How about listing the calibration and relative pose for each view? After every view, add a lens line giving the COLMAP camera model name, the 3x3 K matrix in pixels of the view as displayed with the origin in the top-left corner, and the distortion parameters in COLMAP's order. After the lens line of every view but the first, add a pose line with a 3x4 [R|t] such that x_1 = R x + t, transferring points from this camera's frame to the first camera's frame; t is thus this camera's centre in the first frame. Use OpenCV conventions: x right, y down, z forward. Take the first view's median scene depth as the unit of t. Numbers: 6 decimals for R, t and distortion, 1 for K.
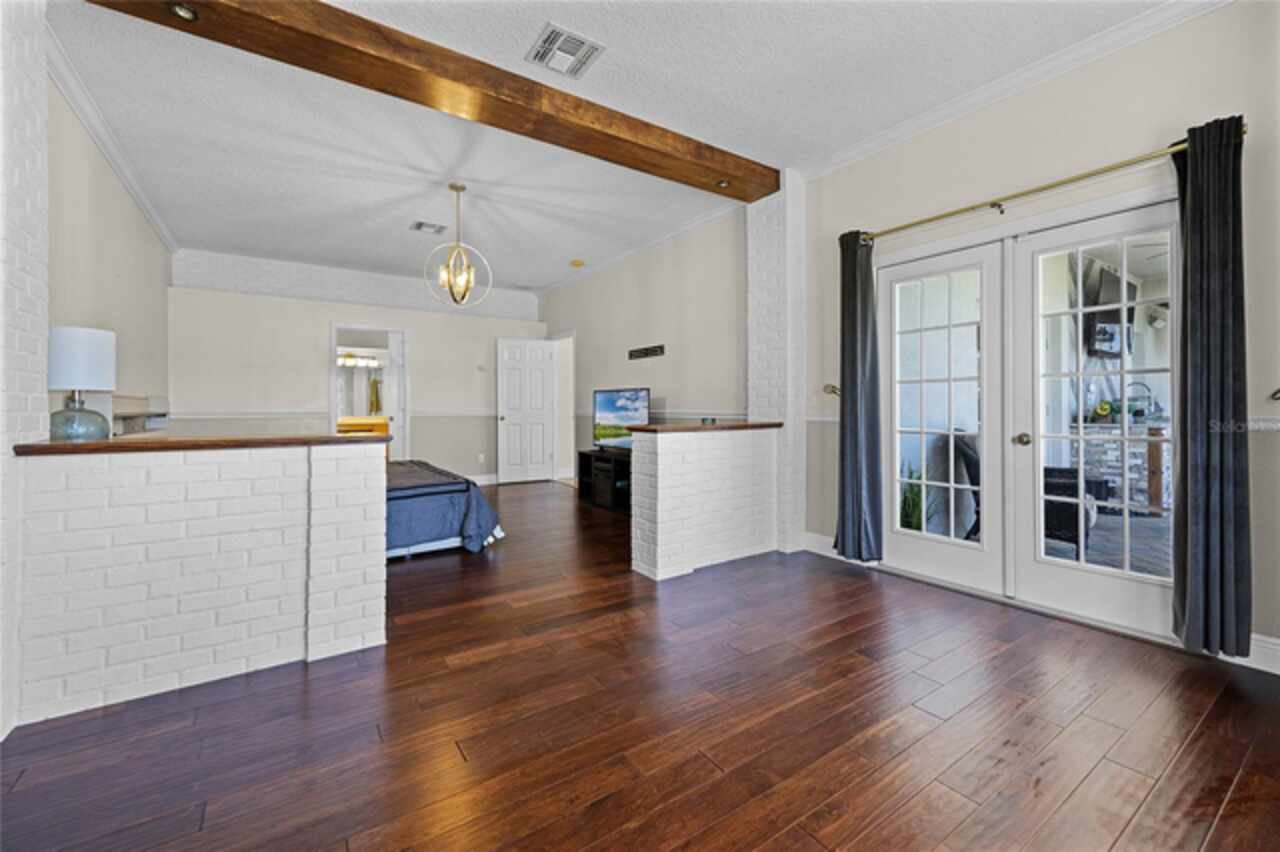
lens RADIAL K [[525.0, 0, 642.8], [0, 525.0, 409.4], [0, 0, 1]] dist [-0.000078, 0.000011]
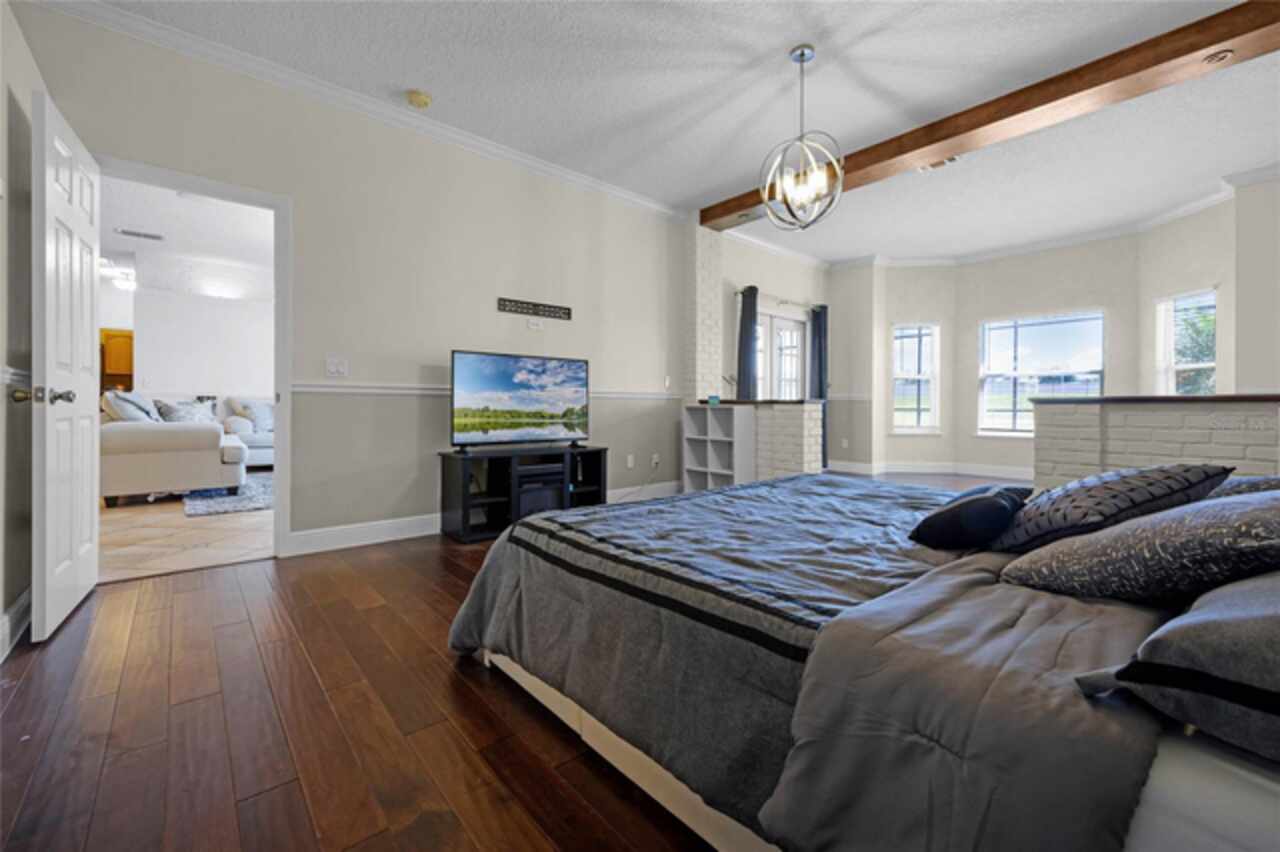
lens RADIAL K [[525.0, 0, 642.8], [0, 525.0, 409.4], [0, 0, 1]] dist [-0.000078, 0.000011]
pose [[-0.121024, -0.007043, 0.992625, -0.733726], [-0.010174, 0.999931, 0.005854, 0.024540], [-0.992597, -0.009390, -0.121087, 0.938203]]
